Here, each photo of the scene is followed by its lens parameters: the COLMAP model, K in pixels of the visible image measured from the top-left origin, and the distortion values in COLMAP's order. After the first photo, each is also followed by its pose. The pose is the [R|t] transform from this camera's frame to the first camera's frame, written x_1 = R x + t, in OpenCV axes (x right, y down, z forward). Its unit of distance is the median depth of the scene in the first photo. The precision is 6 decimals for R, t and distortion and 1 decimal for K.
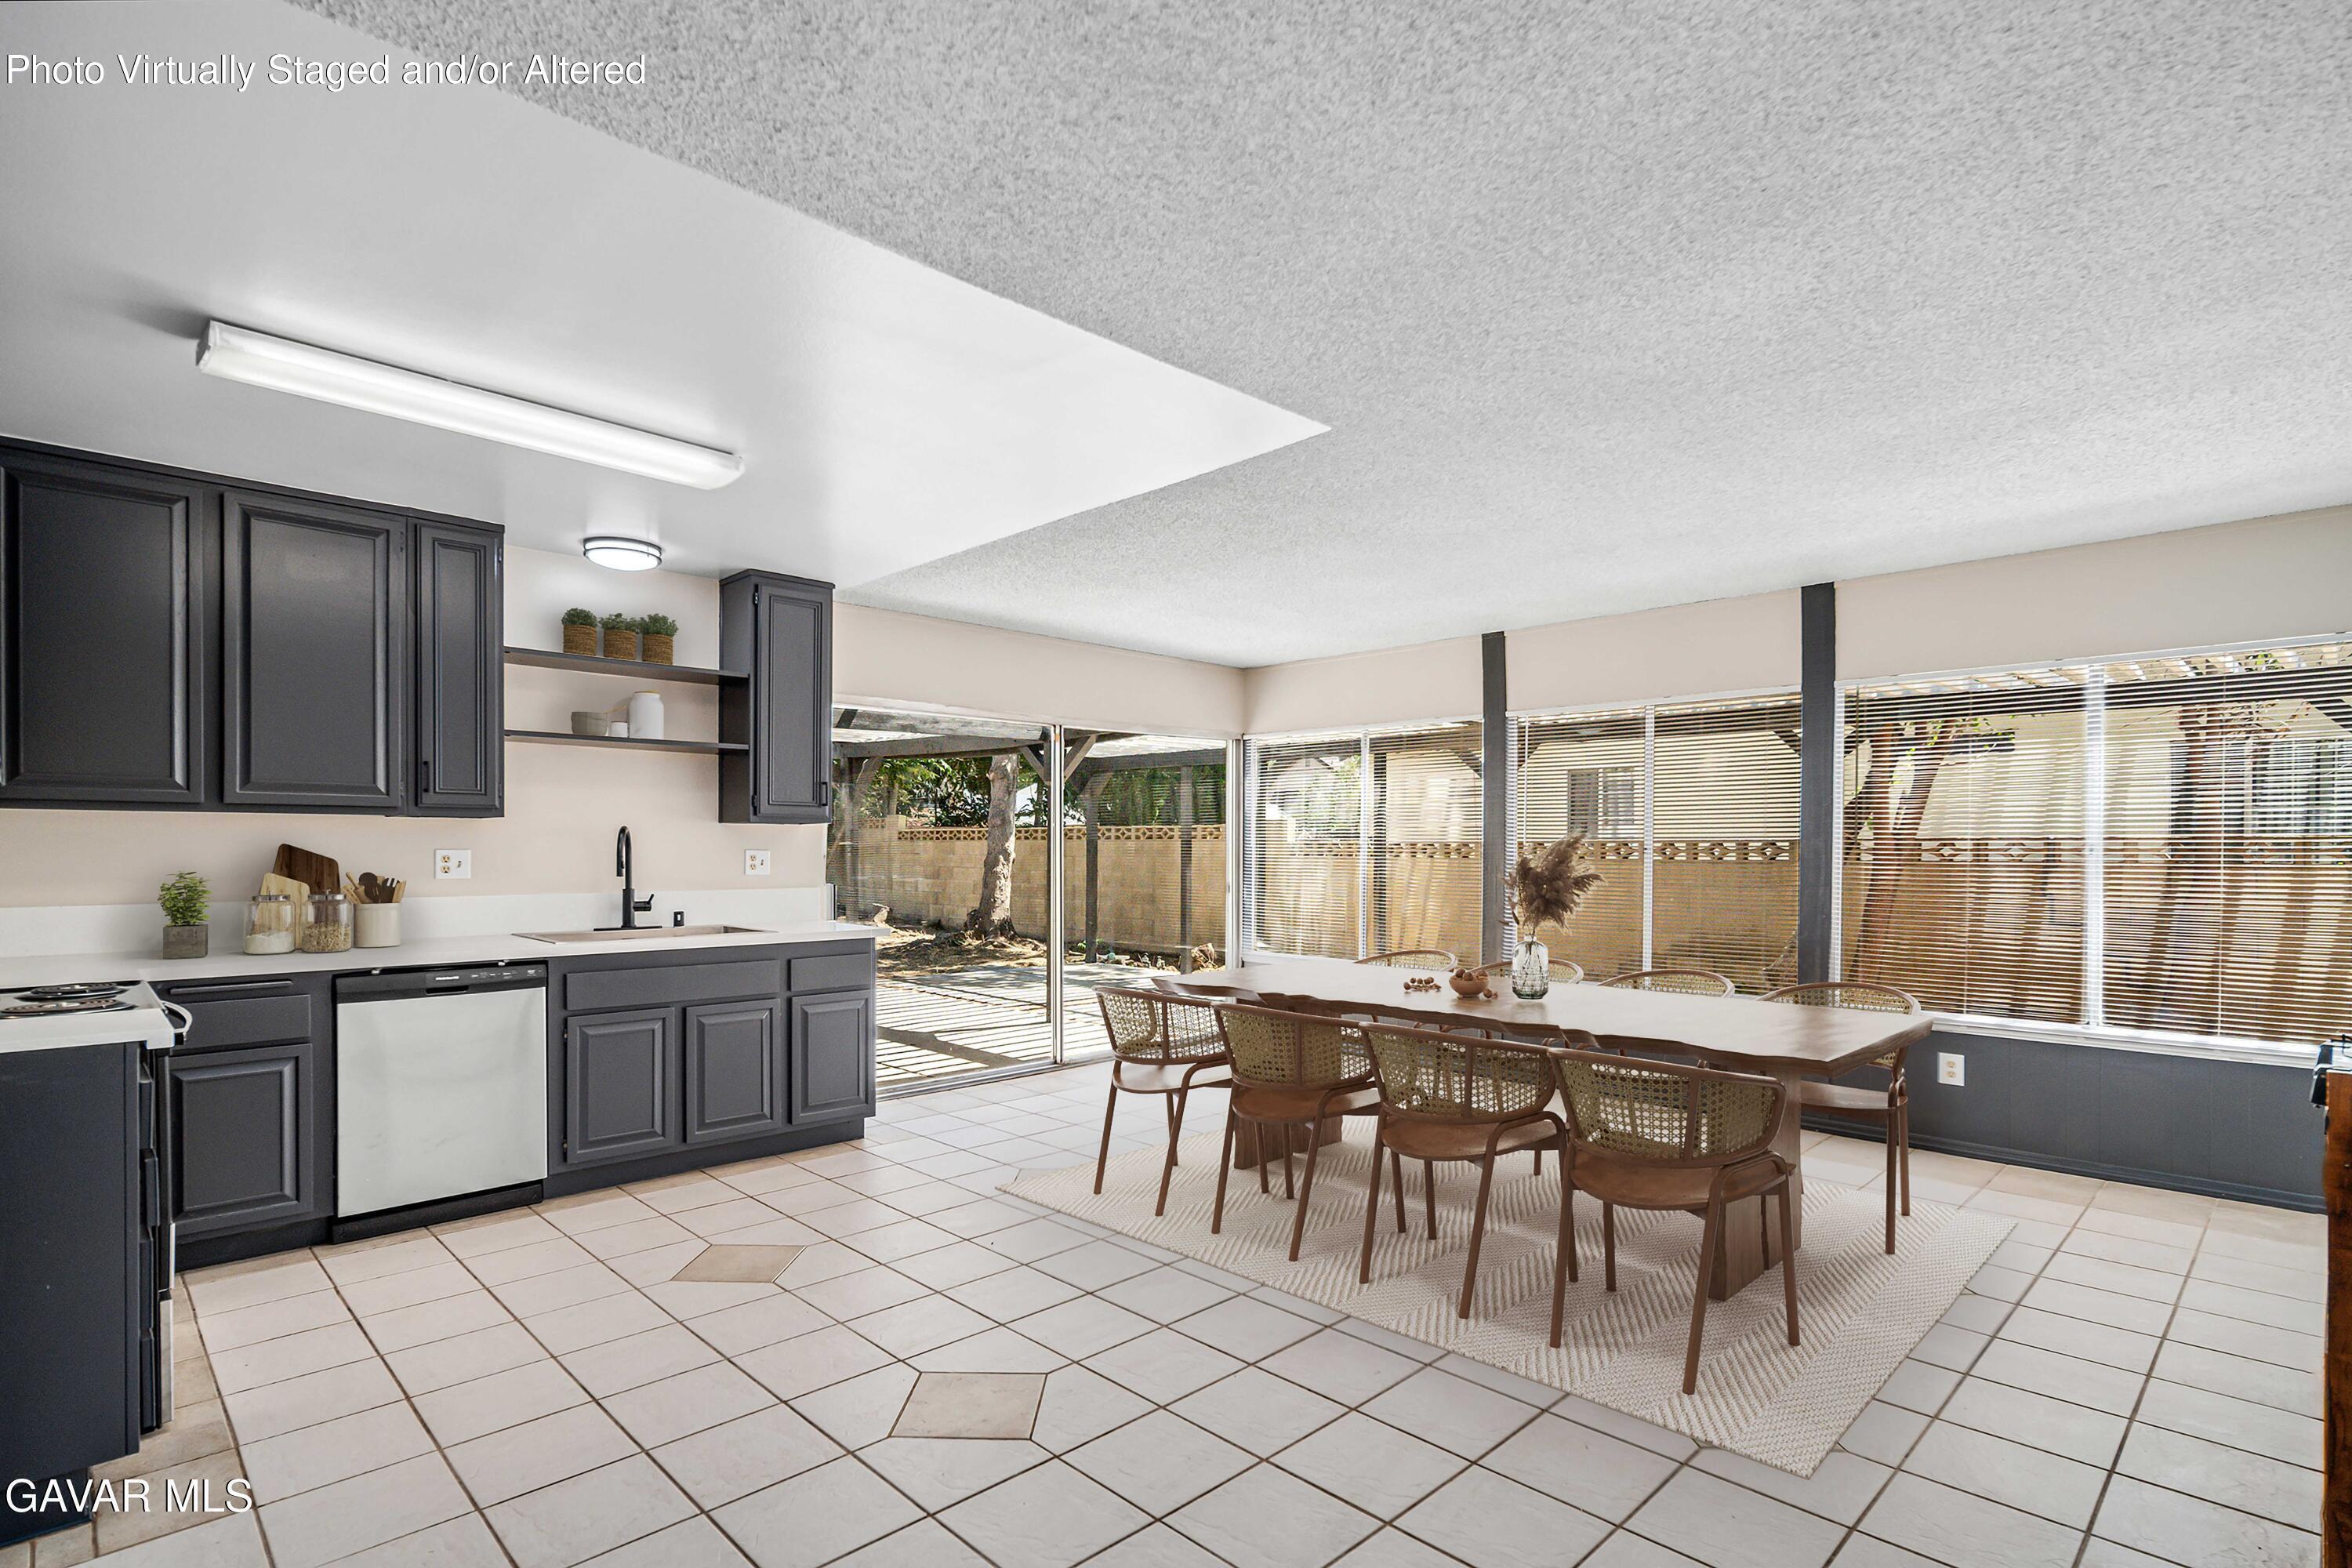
lens RADIAL K [[1151.2, 0, 1163.1], [0, 1151.2, 852.1], [0, 0, 1]] dist [0.010153, 0.000723]
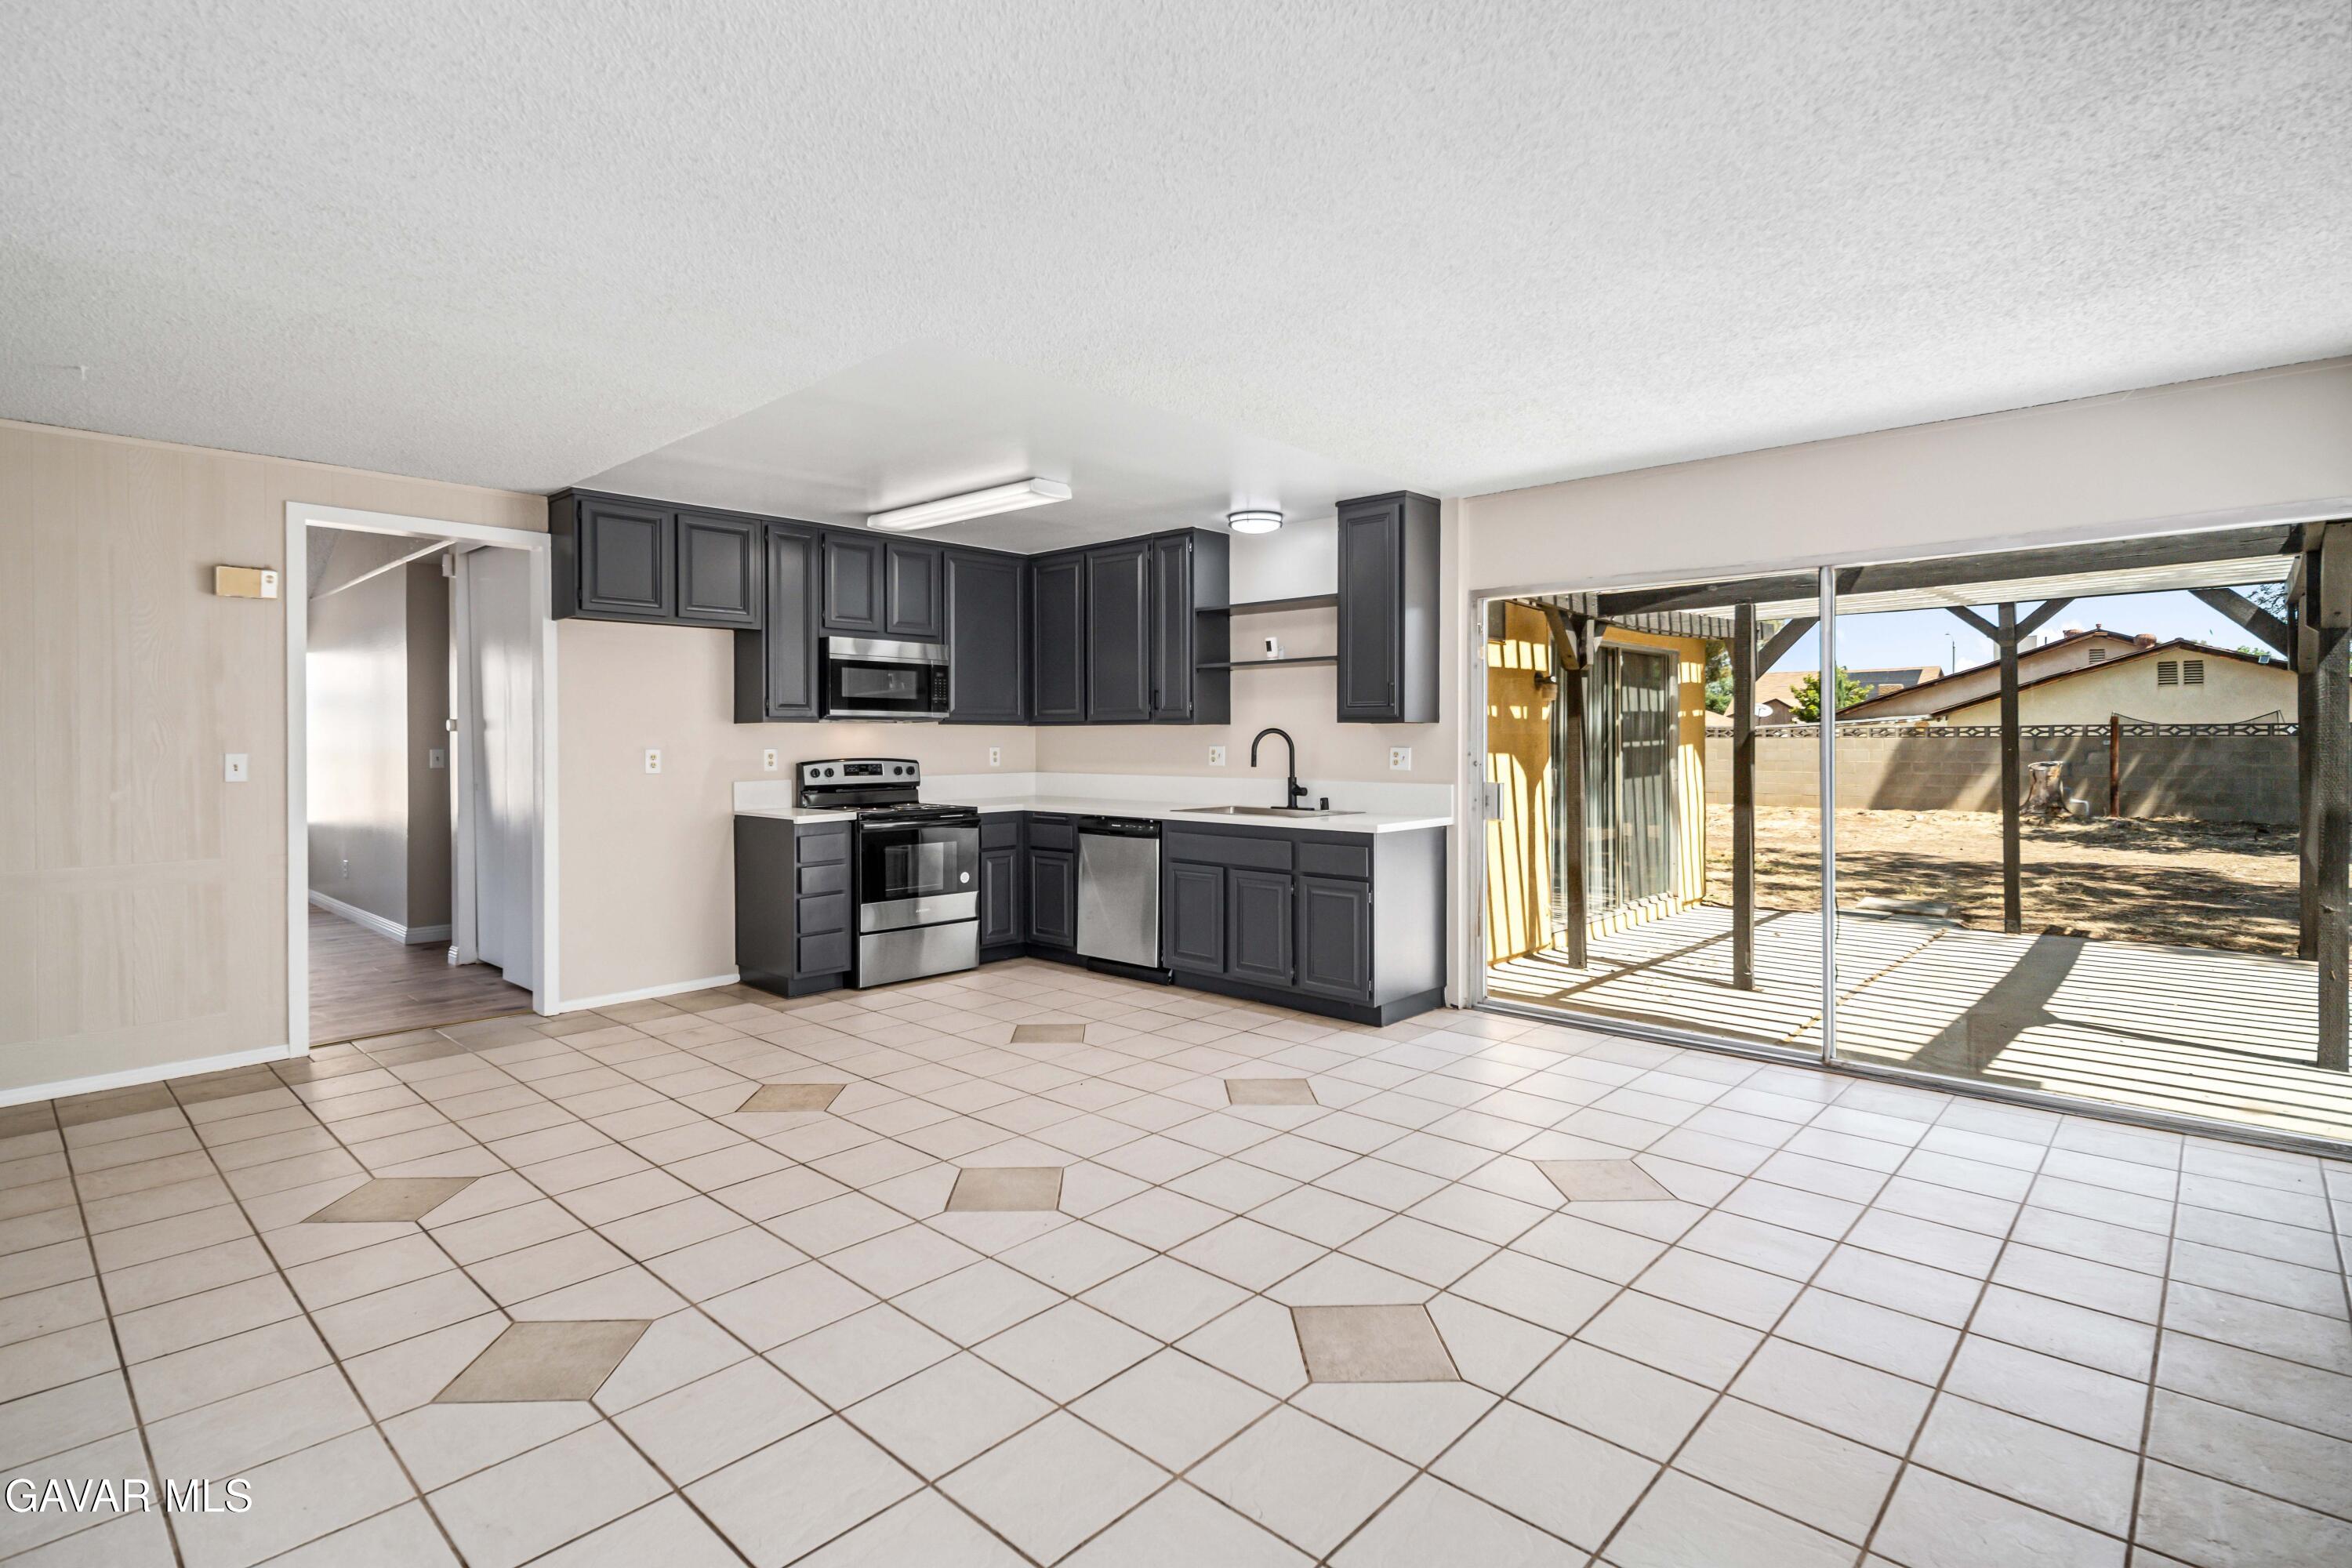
lens RADIAL K [[1151.2, 0, 1170.2], [0, 1151.2, 732.2], [0, 0, 1]] dist [0.010153, 0.000723]
pose [[0.044185, -0.008526, -0.998987, 0.781112], [-0.003599, 0.999956, -0.008693, -0.006065], [0.999017, 0.003980, 0.044152, 0.788065]]
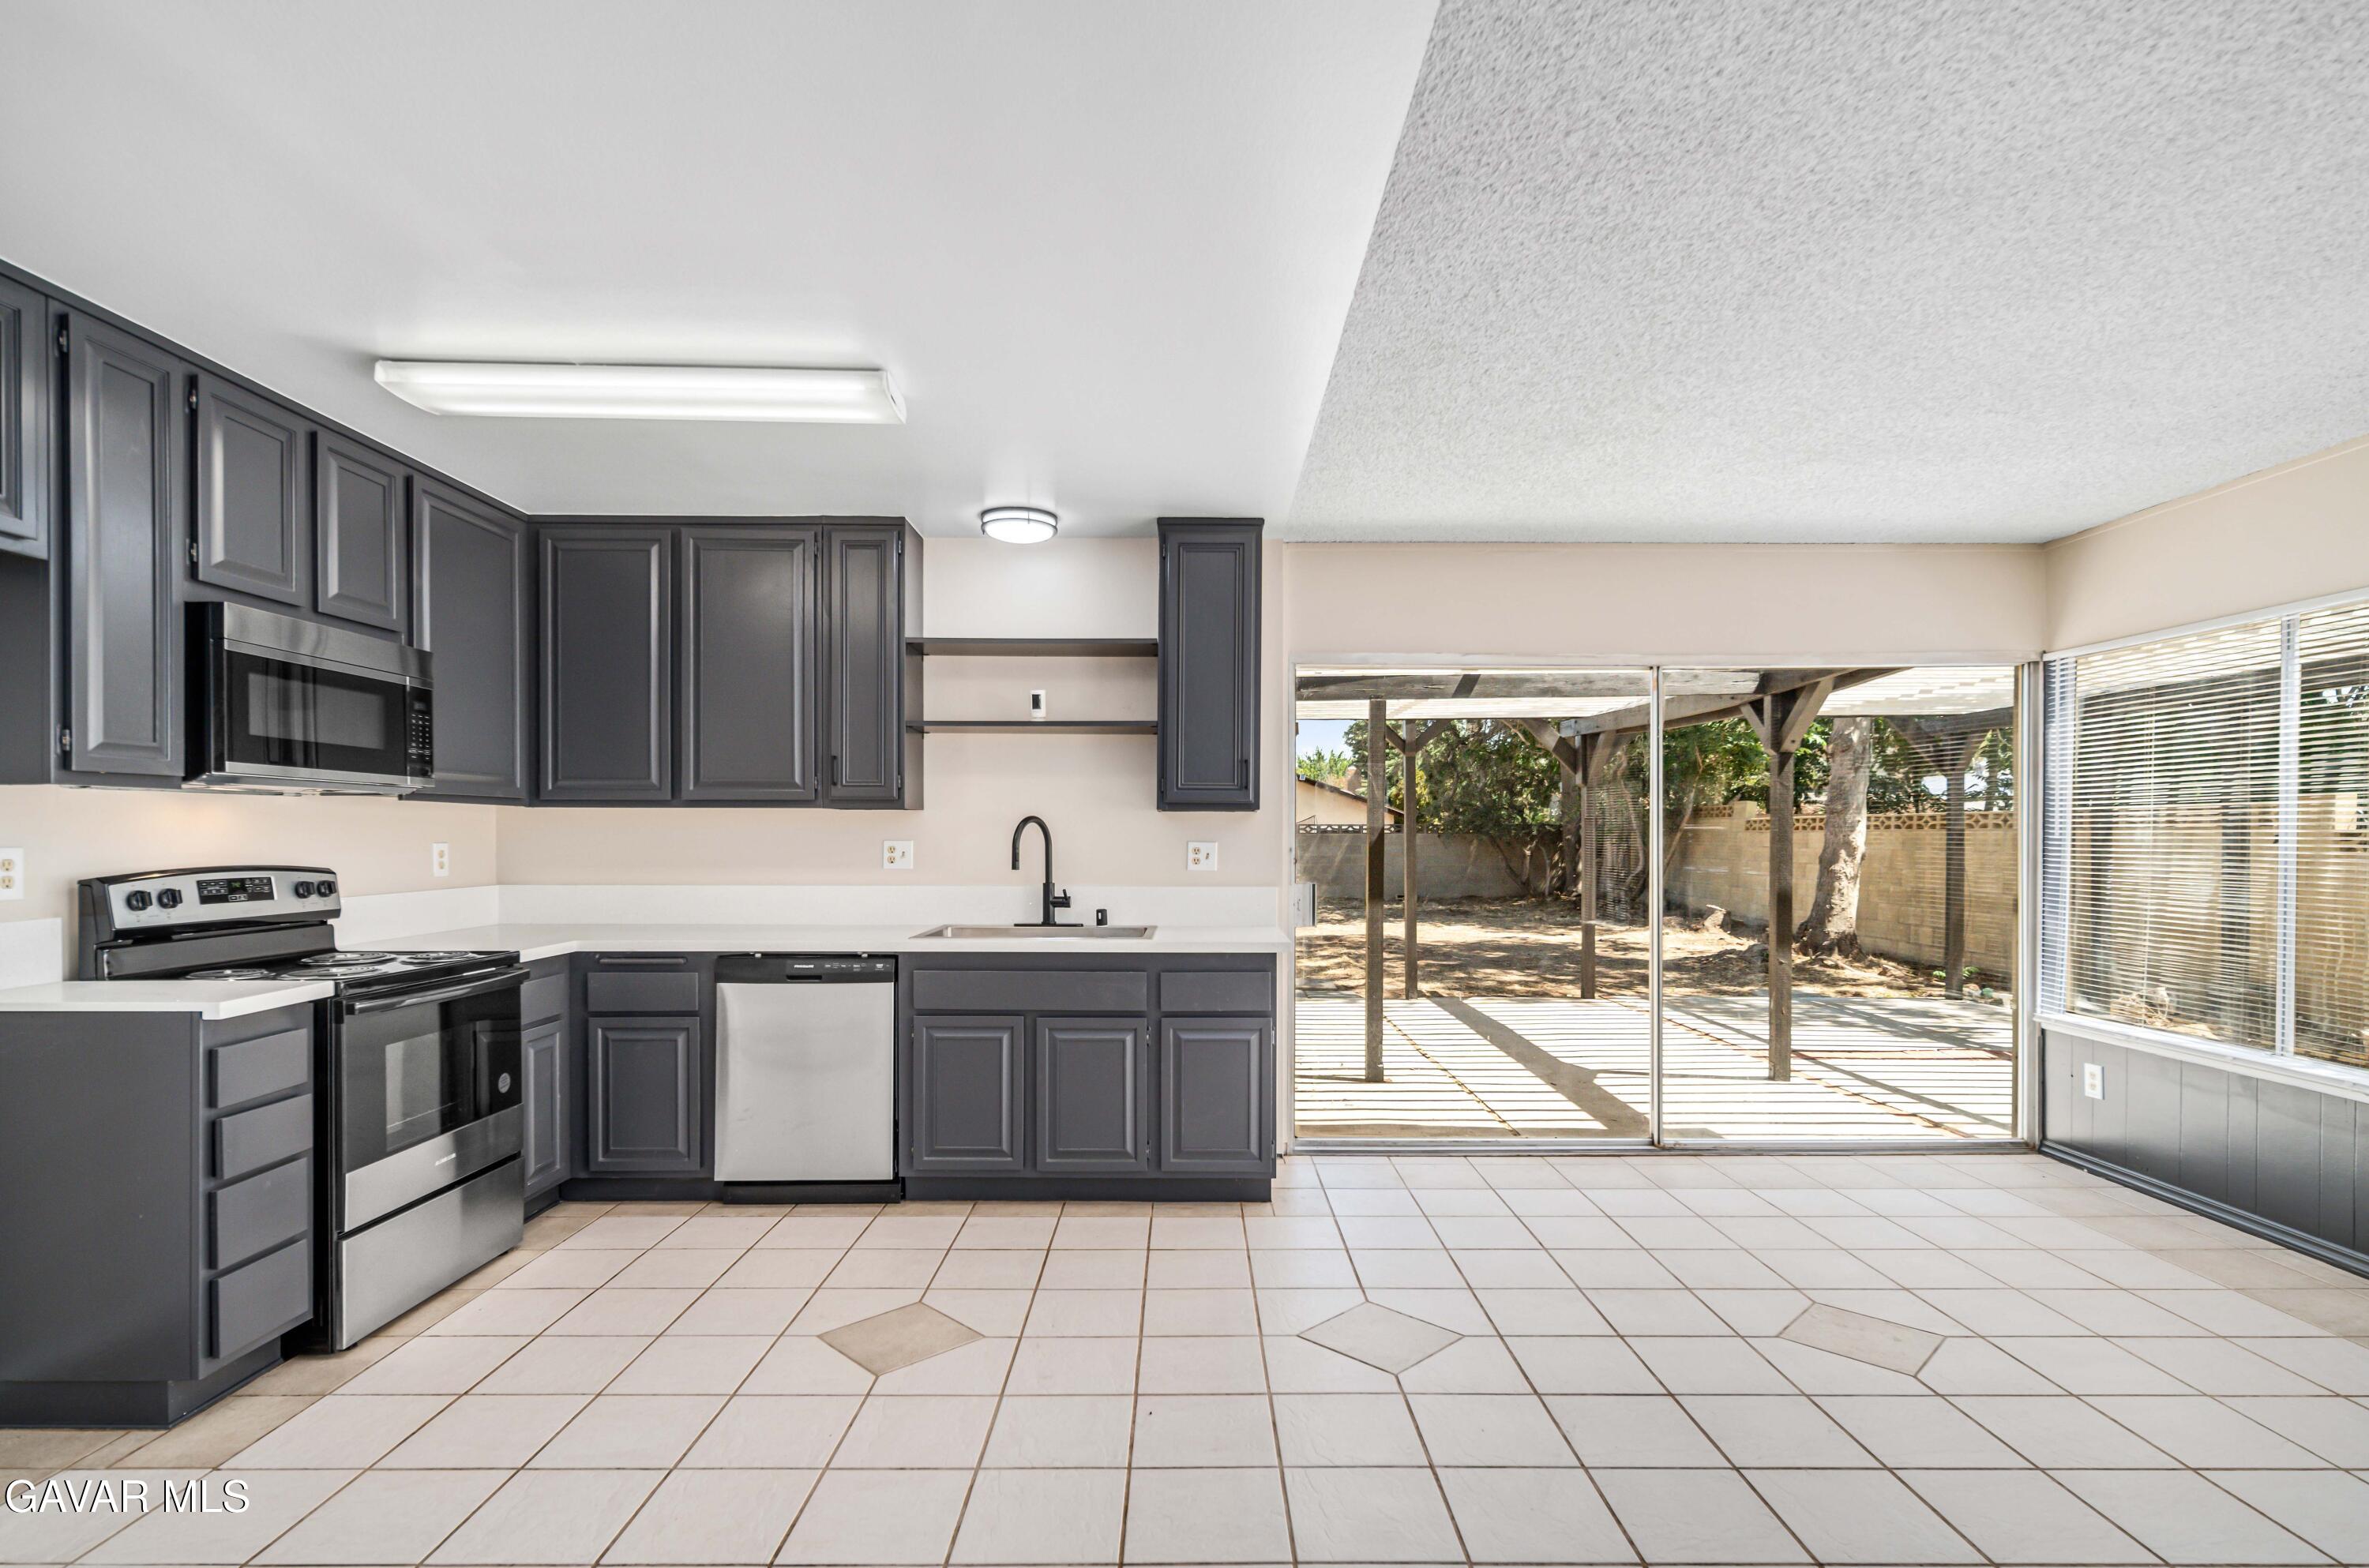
lens RADIAL K [[1161.3, 0, 1185.7], [0, 1161.3, 837.6], [0, 0, 1]] dist [0.014597, 0.001052]
pose [[0.719459, 0.000572, -0.694535, 0.266190], [-0.004163, 0.999985, -0.003489, -0.002073], [0.694522, 0.005402, 0.719451, 0.387177]]
